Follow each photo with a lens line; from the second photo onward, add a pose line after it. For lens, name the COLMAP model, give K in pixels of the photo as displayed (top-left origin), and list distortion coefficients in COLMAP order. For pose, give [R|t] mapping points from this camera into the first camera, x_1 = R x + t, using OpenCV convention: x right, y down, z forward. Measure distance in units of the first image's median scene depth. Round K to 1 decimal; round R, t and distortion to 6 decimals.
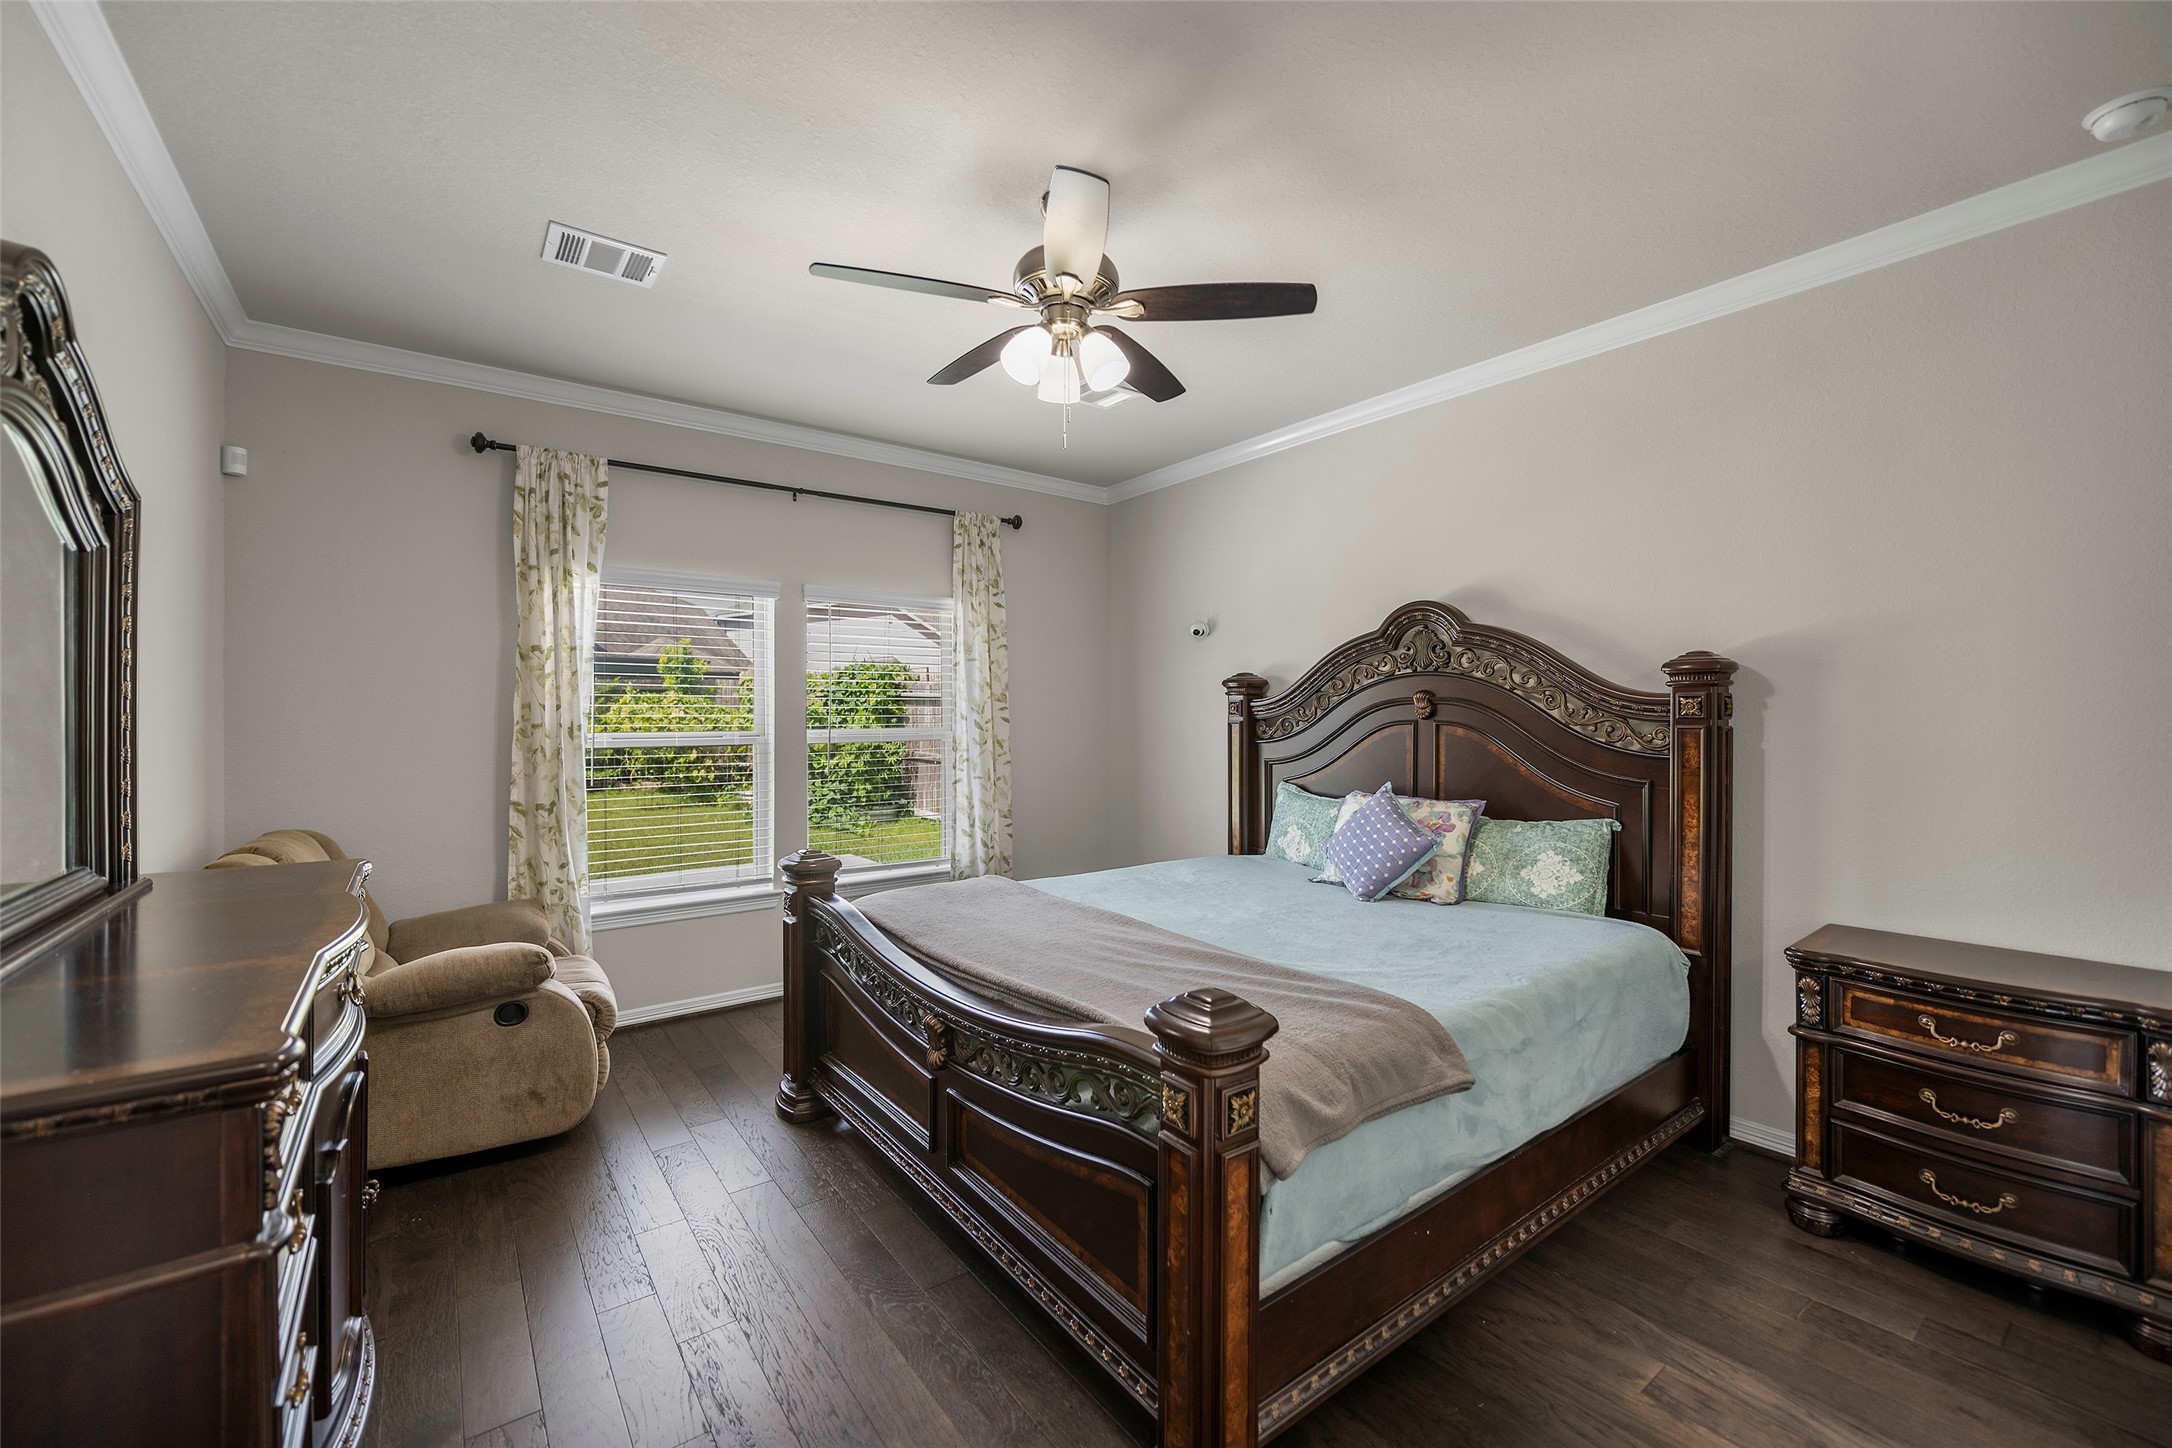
lens RADIAL K [[880.5, 0, 1086.7], [0, 880.5, 720.6], [0, 0, 1]] dist [-0.007132, -0.000331]
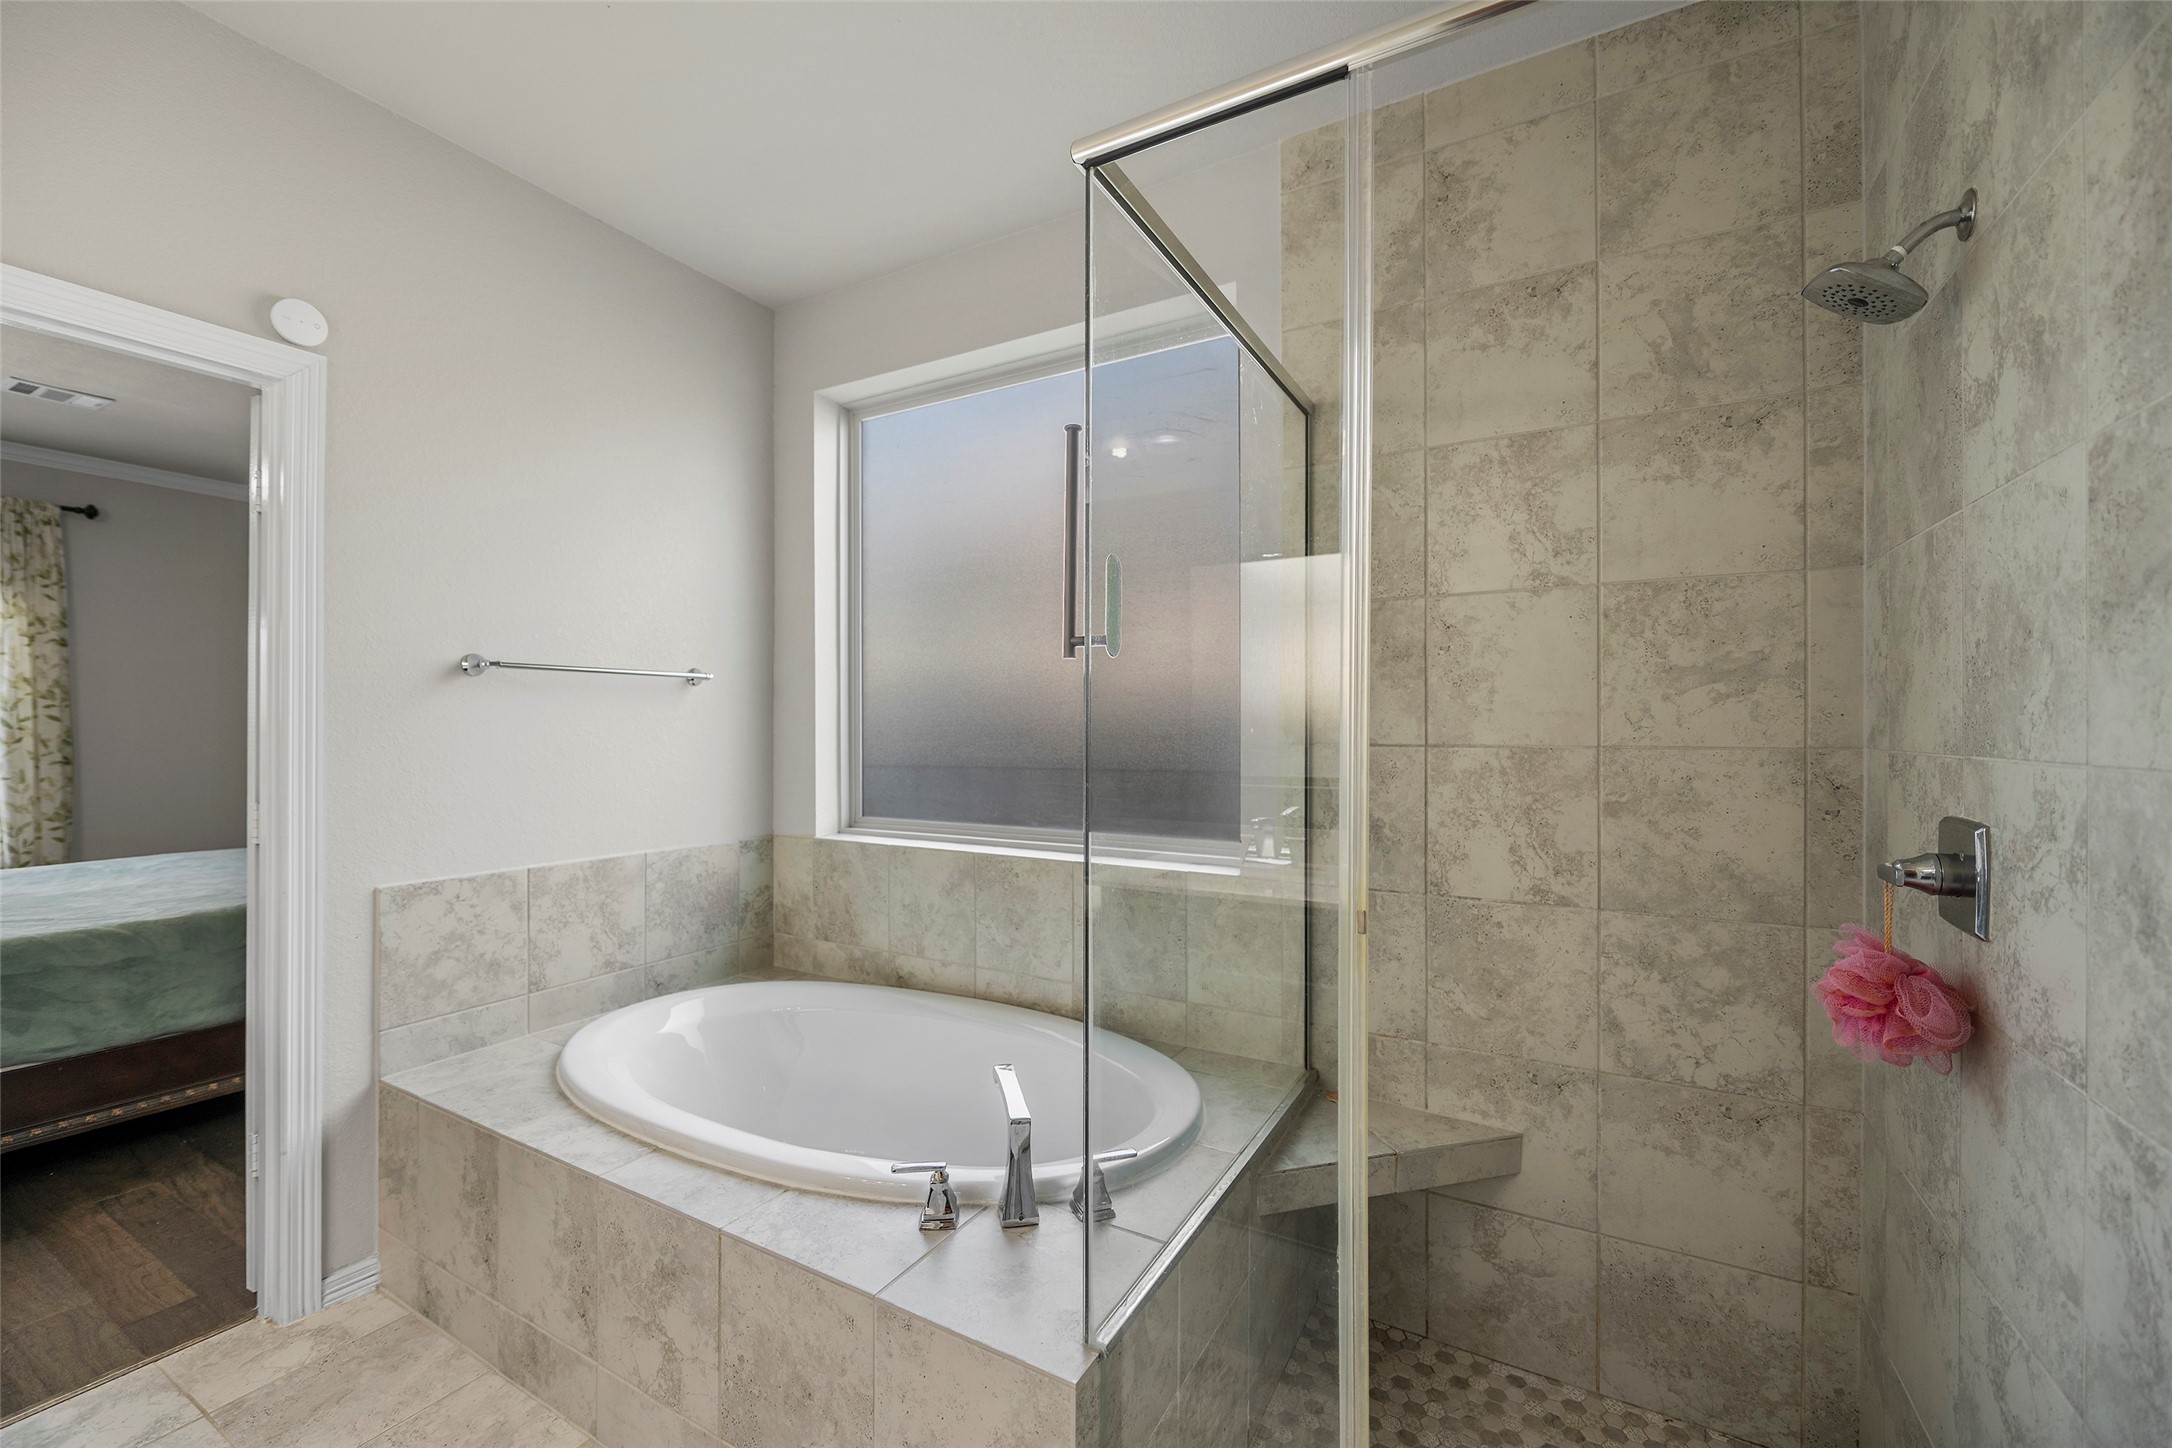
lens RADIAL K [[880.5, 0, 1088.9], [0, 880.5, 729.7], [0, 0, 1]] dist [-0.007132, -0.000331]
pose [[0.915441, -0.000506, 0.402451, 0.553645], [0.003063, 0.999979, -0.005709, 0.020341], [-0.402439, 0.006459, 0.915424, -0.312328]]
